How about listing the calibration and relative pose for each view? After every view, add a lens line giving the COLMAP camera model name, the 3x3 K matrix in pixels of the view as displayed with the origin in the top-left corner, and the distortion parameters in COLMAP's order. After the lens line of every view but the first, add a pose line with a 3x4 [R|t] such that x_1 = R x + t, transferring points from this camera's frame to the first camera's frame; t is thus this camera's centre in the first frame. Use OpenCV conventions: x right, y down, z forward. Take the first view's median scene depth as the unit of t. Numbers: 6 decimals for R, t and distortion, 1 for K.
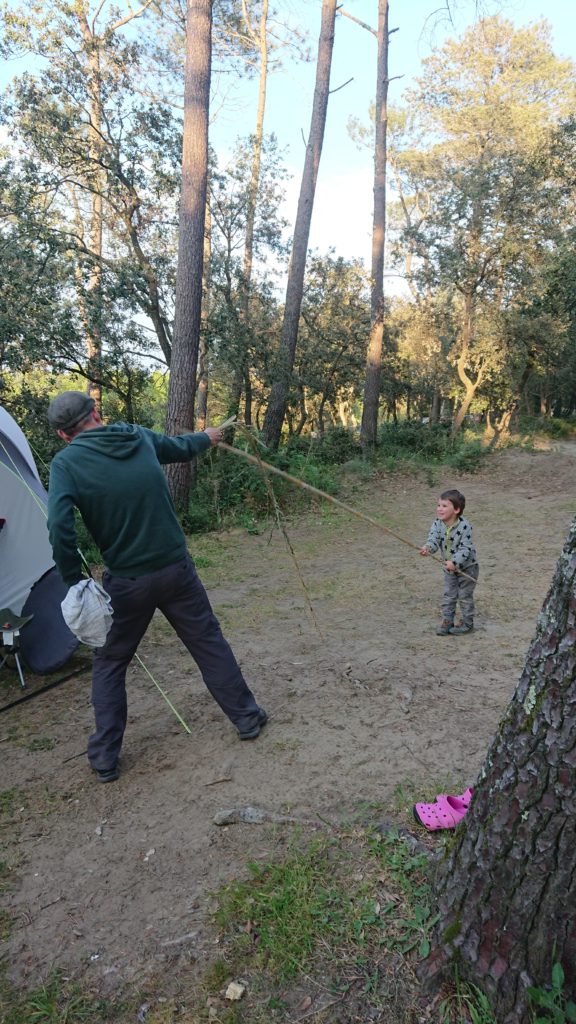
lens RADIAL K [[705.2, 0, 278.5], [0, 705.2, 507.8], [0, 0, 1]] dist [0.000511, 0.002829]
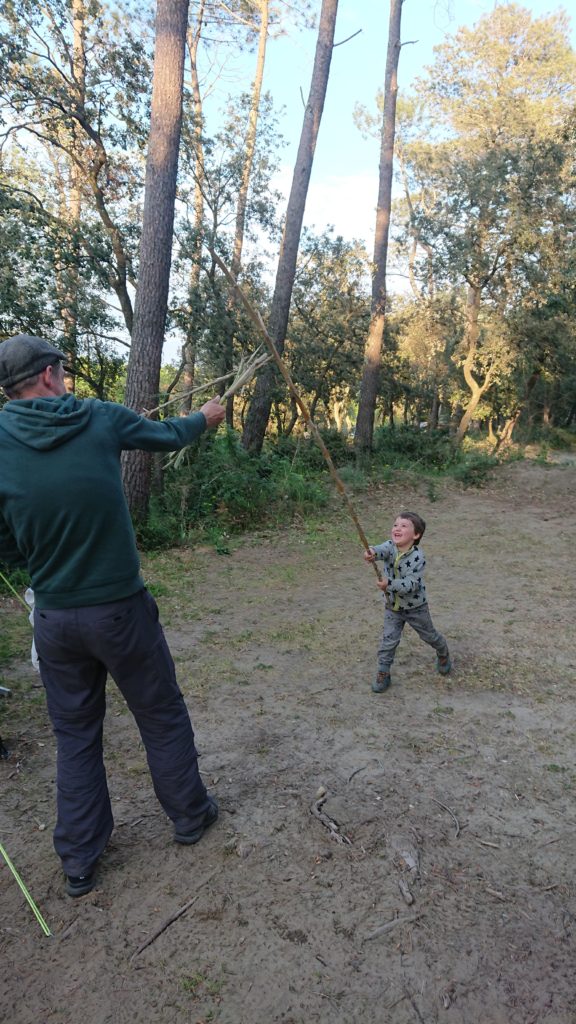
lens RADIAL K [[705.2, 0, 280.2], [0, 705.2, 509.8], [0, 0, 1]] dist [0.000511, 0.002829]
pose [[0.999210, 0.037242, 0.013853, 0.014351], [-0.037307, 0.999294, 0.004451, -0.015395], [-0.013678, -0.004964, 0.999894, 0.117832]]
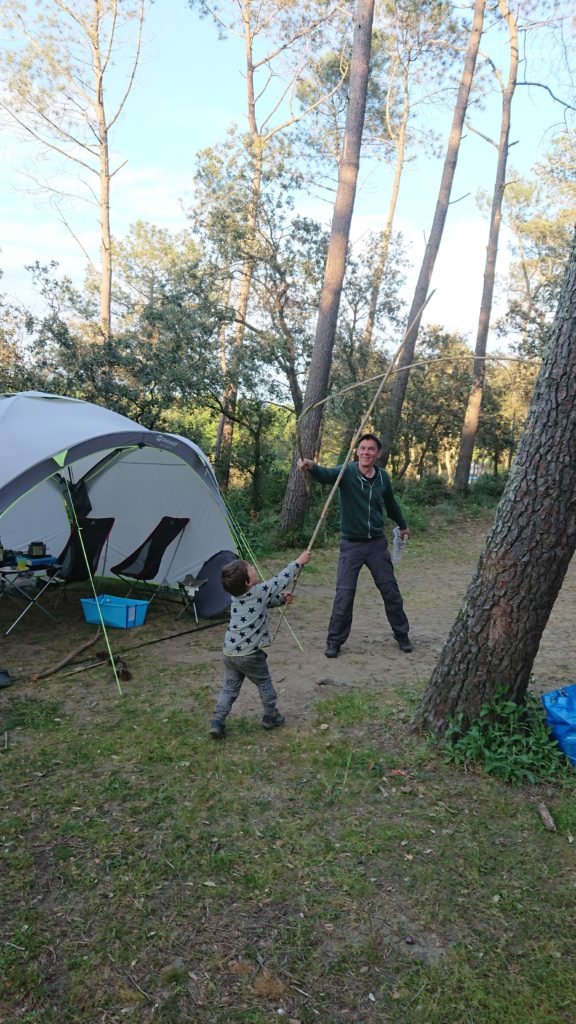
lens RADIAL K [[705.2, 0, 278.3], [0, 705.2, 504.2], [0, 0, 1]] dist [0.000511, 0.002829]
pose [[0.984577, 0.095835, -0.146367, 0.008622], [-0.103589, 0.993542, -0.046290, 0.015772], [0.140986, 0.060738, 0.988147, -0.205652]]
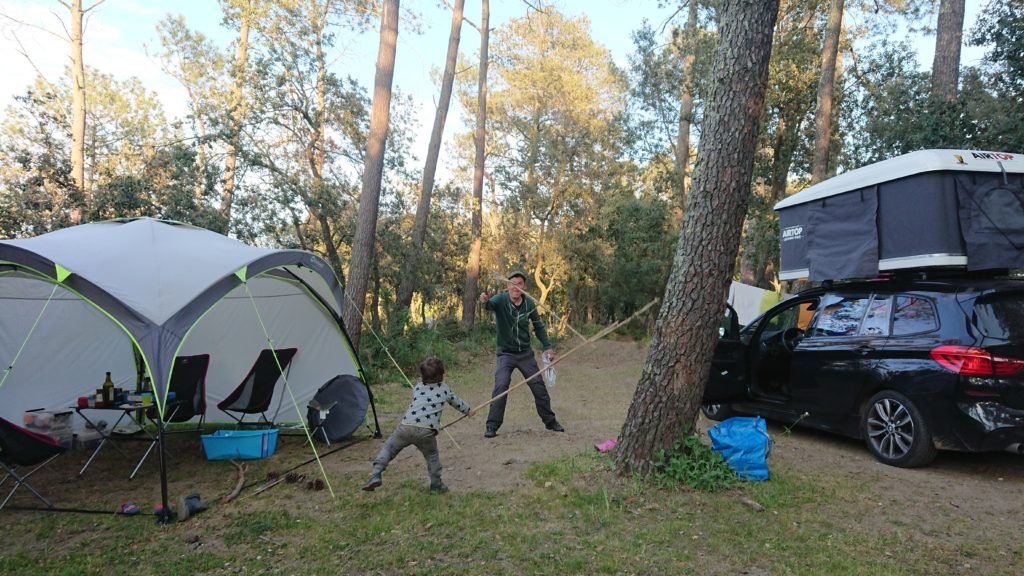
lens RADIAL K [[705.2, 0, 511.1], [0, 705.2, 292.1], [0, 0, 1]] dist [0.000511, 0.002829]
pose [[0.965857, 0.047166, 0.254747, -0.143689], [-0.002128, 0.984700, -0.174245, 0.069346], [-0.259068, 0.167754, 0.951180, -0.254183]]
